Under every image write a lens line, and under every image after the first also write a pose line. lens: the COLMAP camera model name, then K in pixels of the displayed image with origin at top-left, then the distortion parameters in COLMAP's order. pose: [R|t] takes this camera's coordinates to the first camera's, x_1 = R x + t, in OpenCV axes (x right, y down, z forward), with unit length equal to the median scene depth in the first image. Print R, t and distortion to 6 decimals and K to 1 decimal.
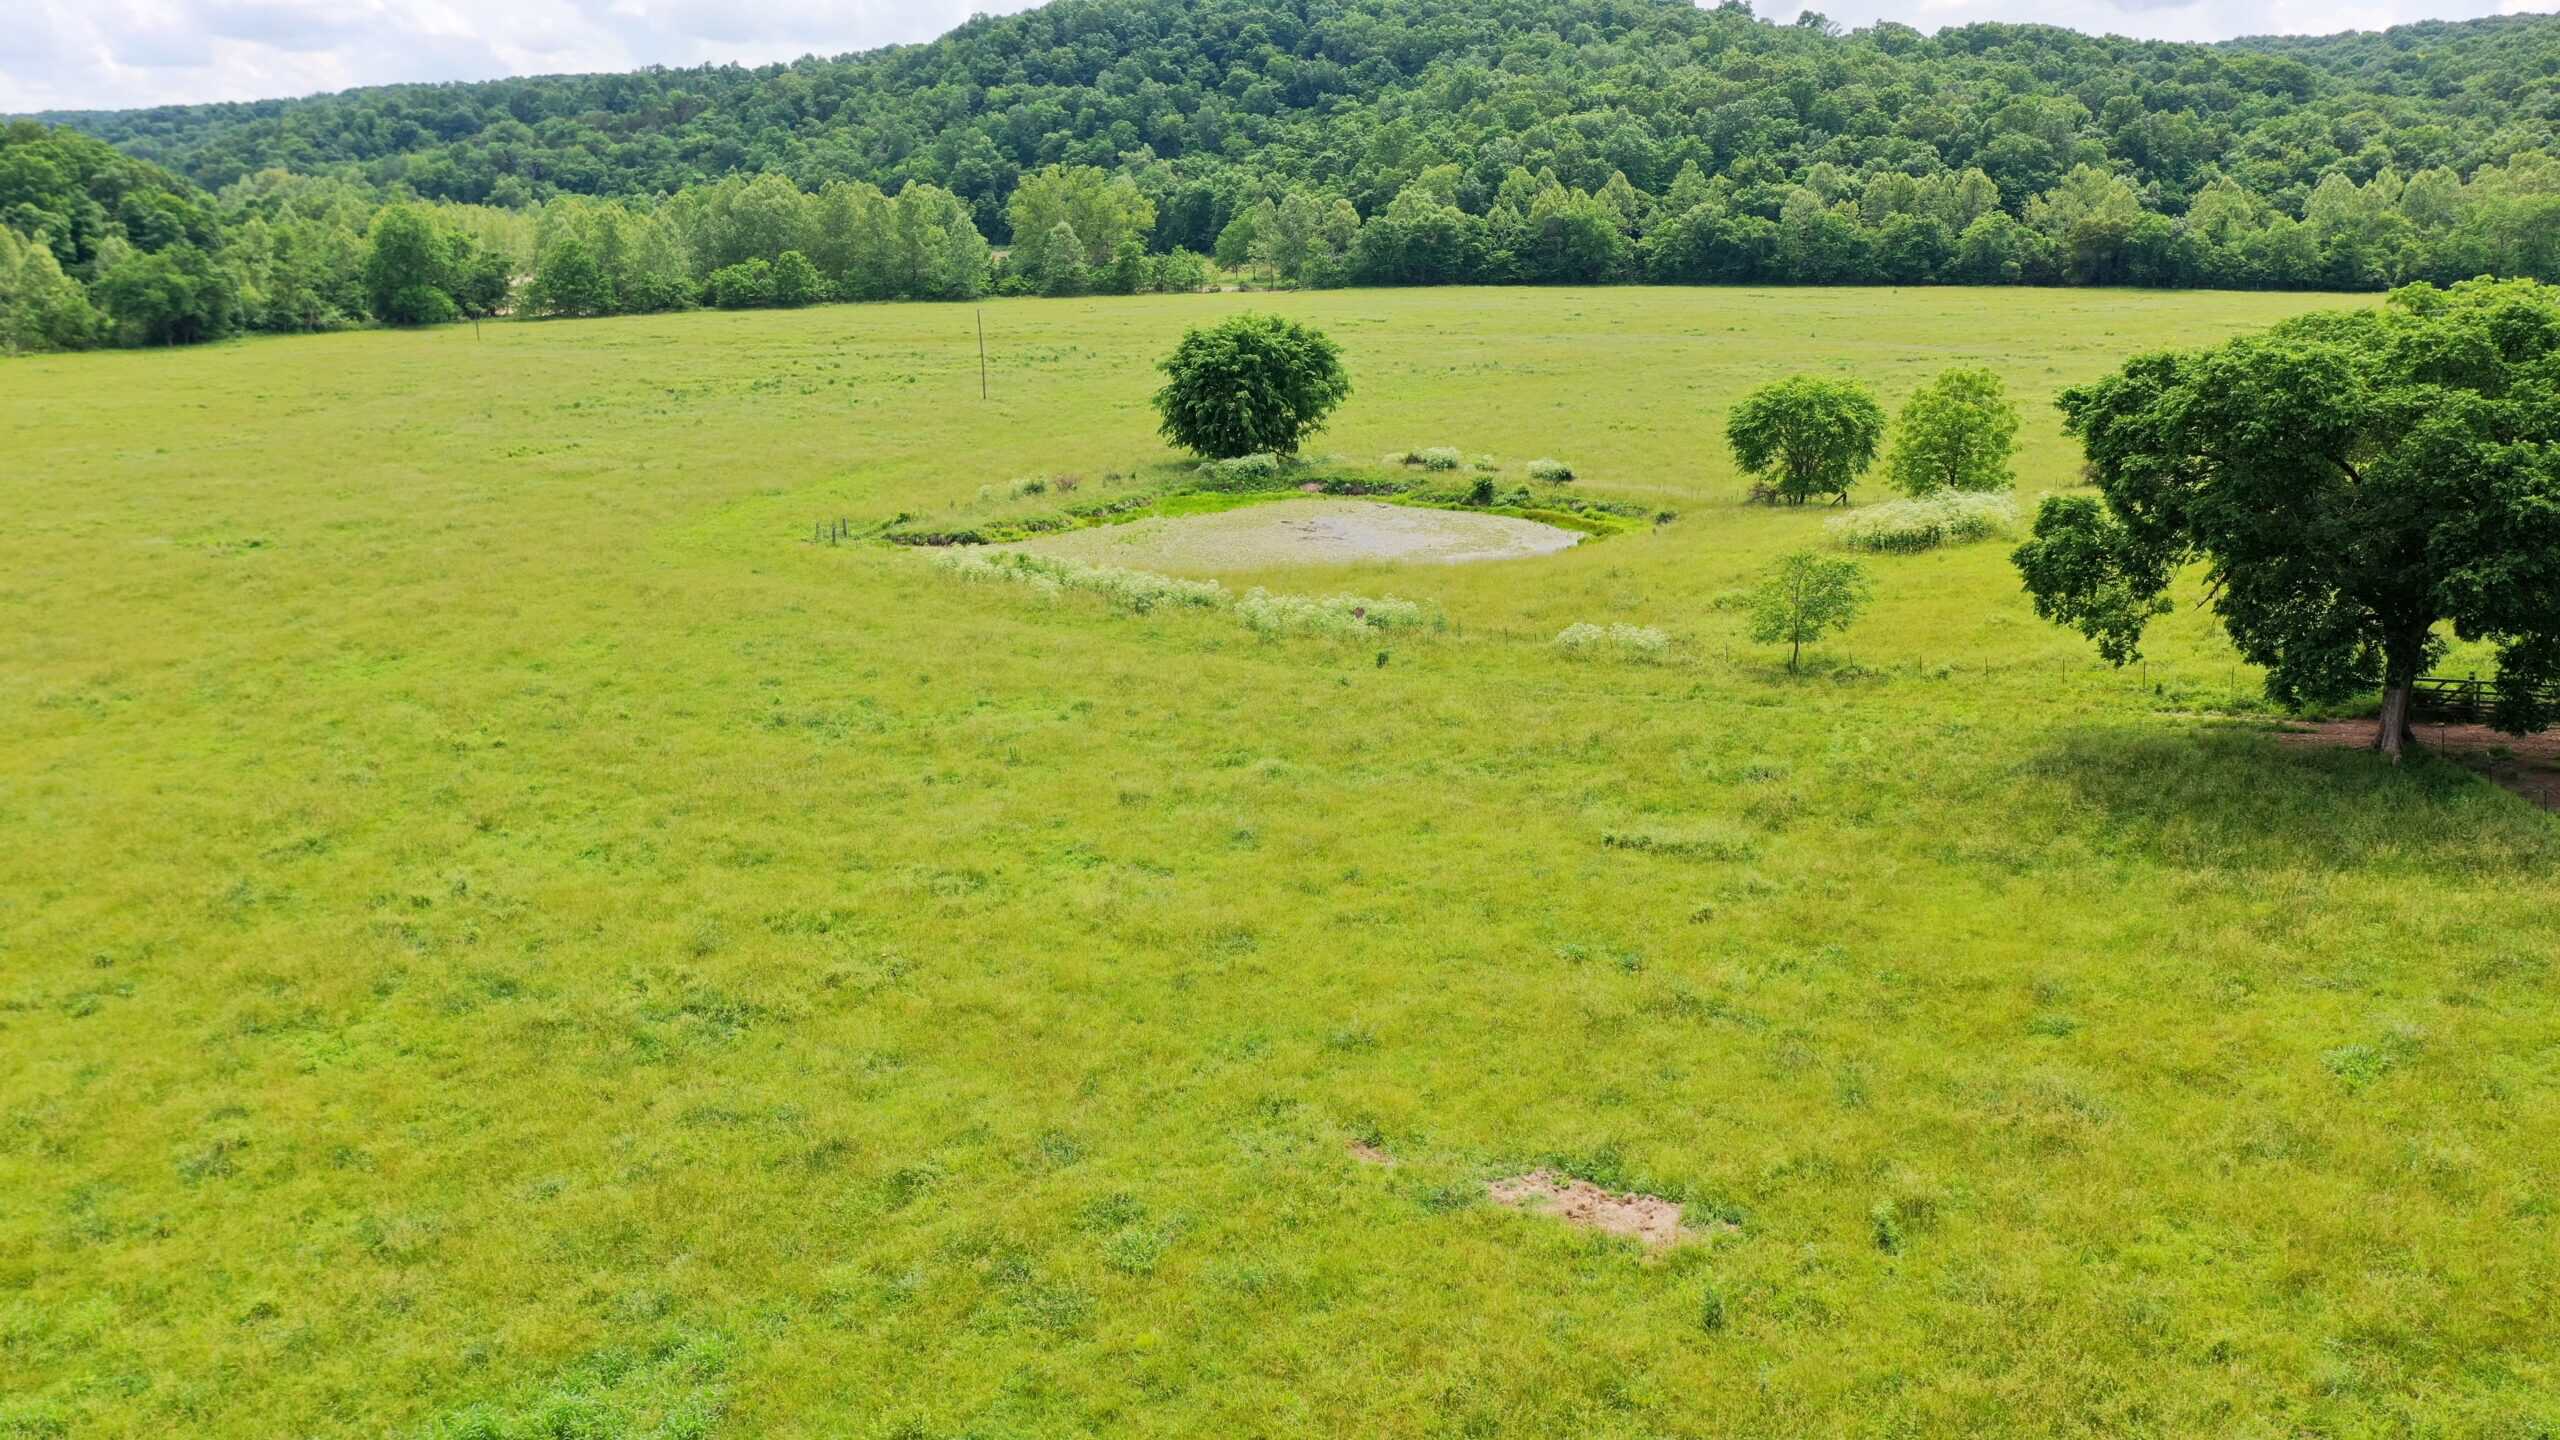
lens RADIAL K [[2029.8, 0, 1274.7], [0, 2029.8, 729.8], [0, 0, 1]] dist [-0.009810, 0.001249]
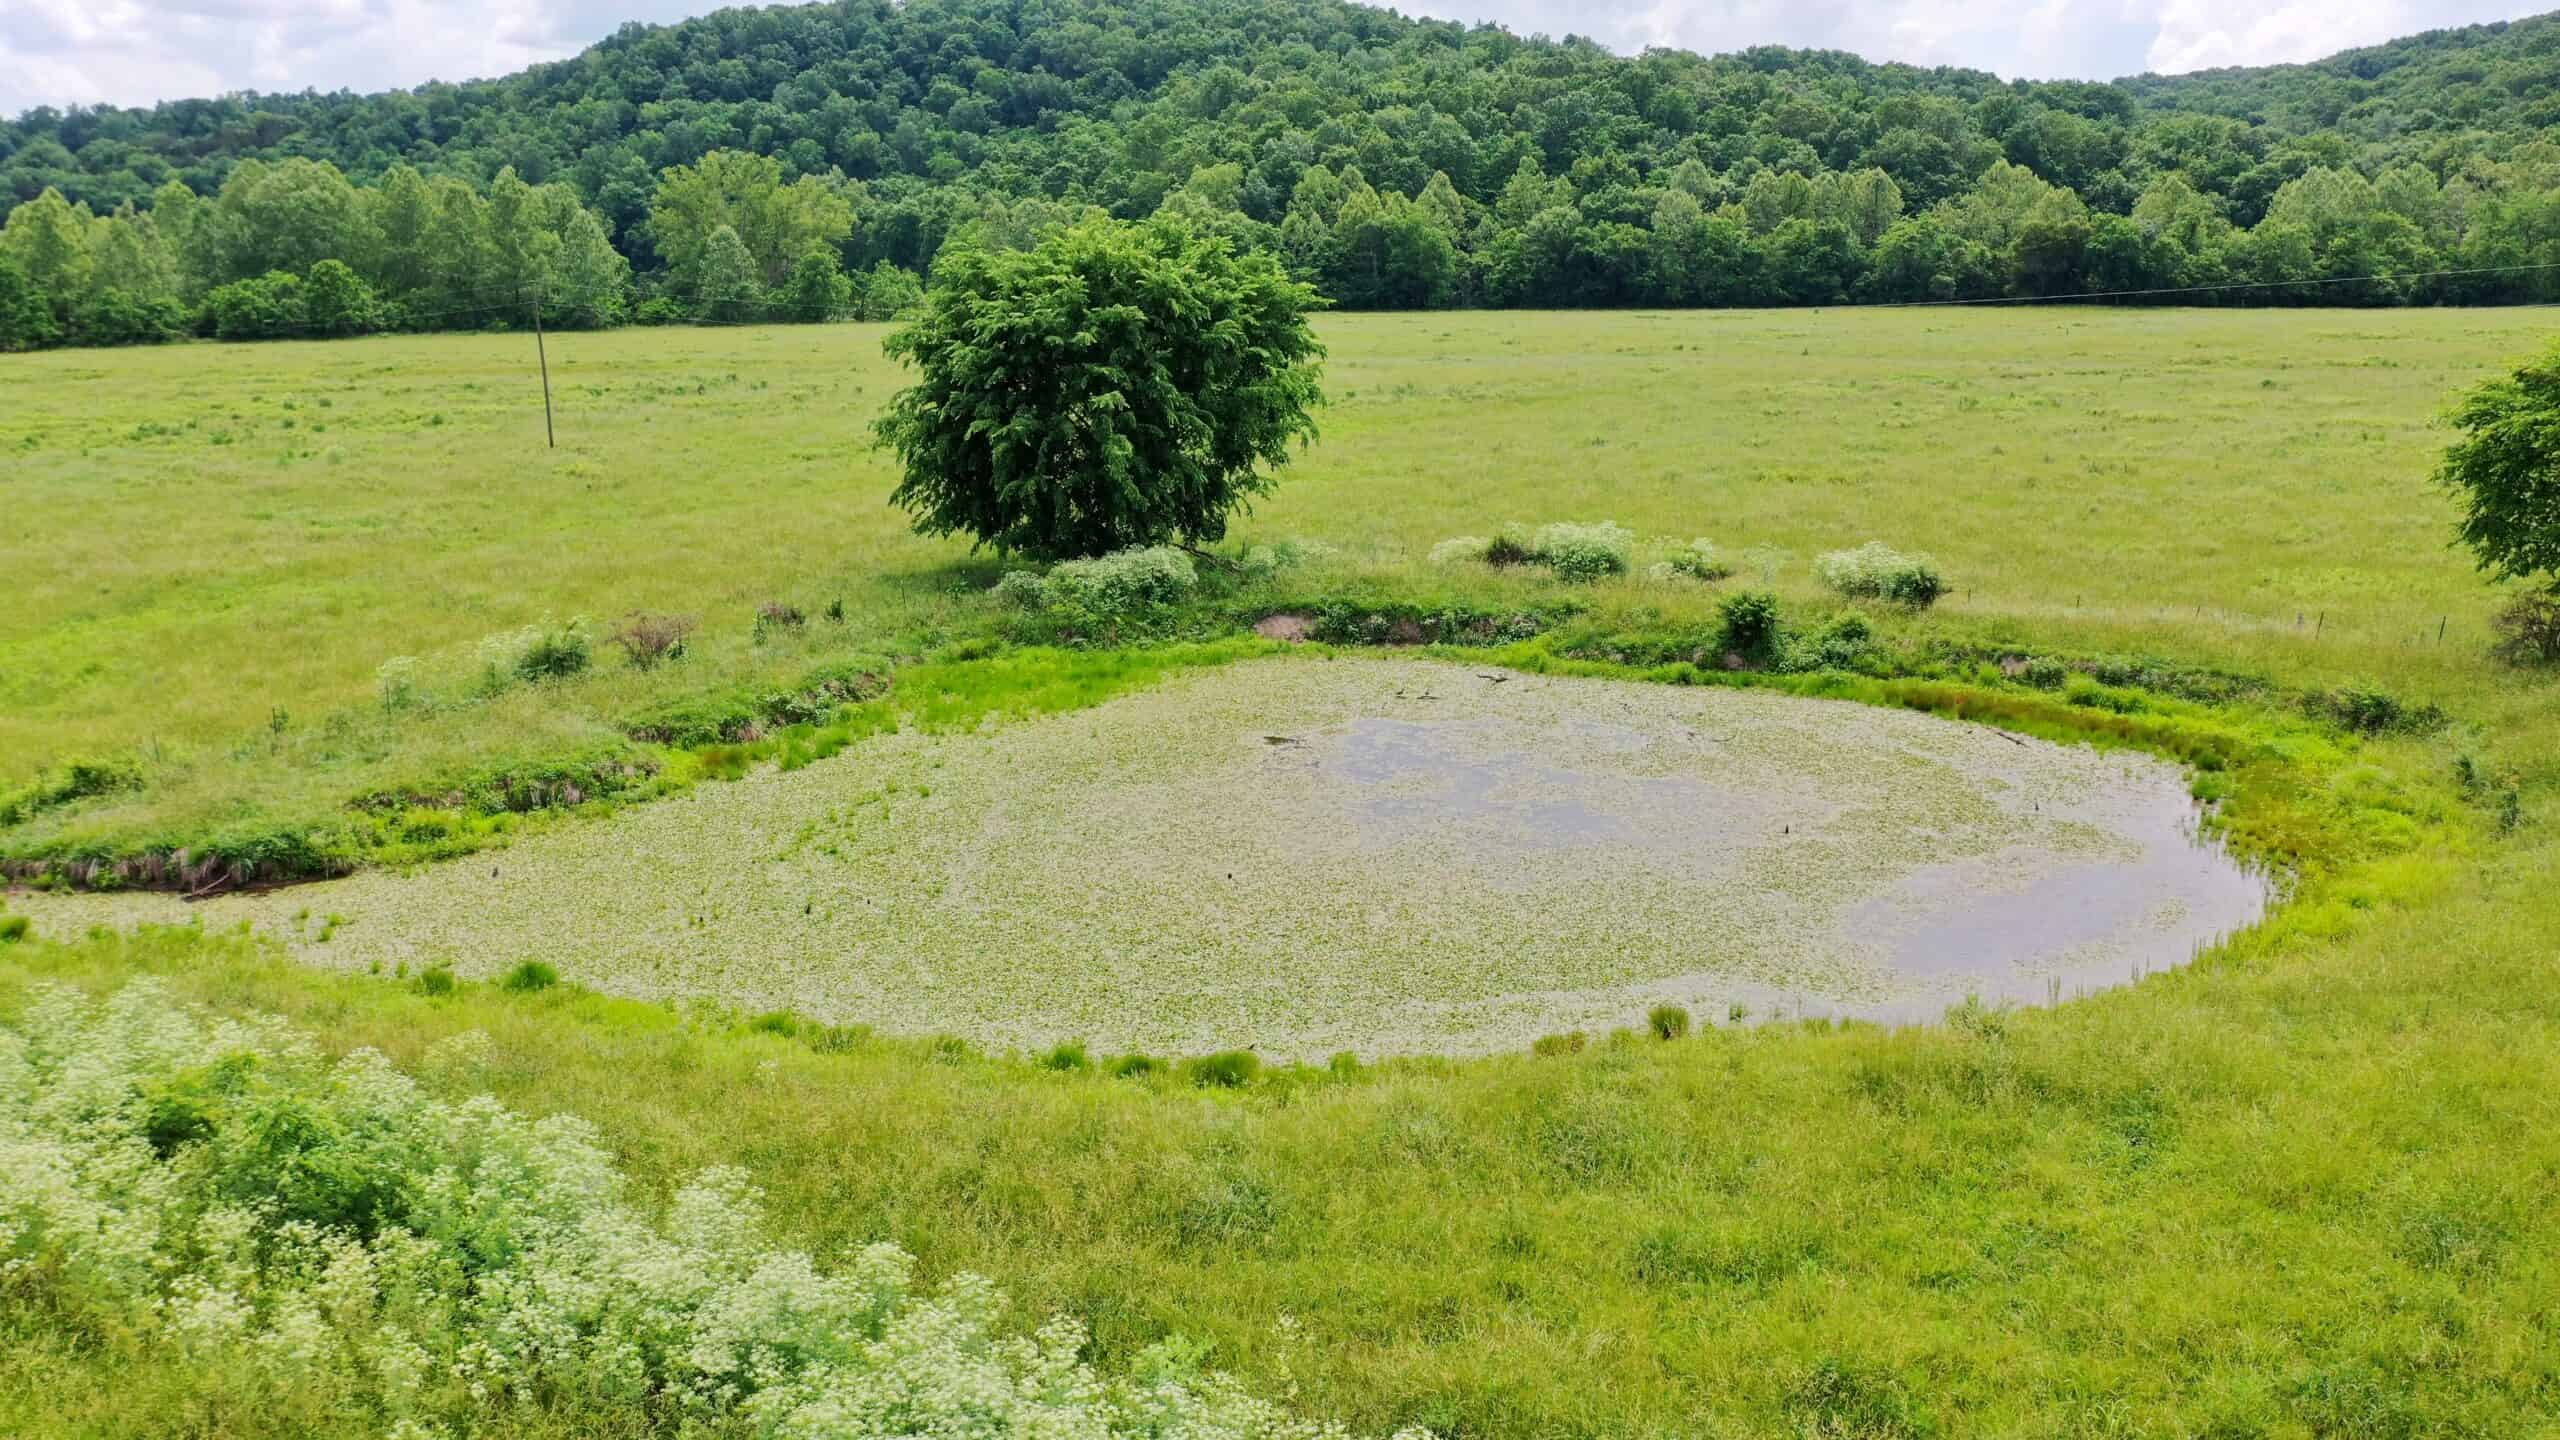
lens RADIAL K [[2029.8, 0, 1288.0], [0, 2029.8, 707.2], [0, 0, 1]] dist [-0.009810, 0.001249]
pose [[0.988208, -0.031904, 0.149755, -0.017465], [0.038638, 0.998359, -0.042271, -0.035302], [-0.148160, 0.047558, 0.987819, 0.245494]]
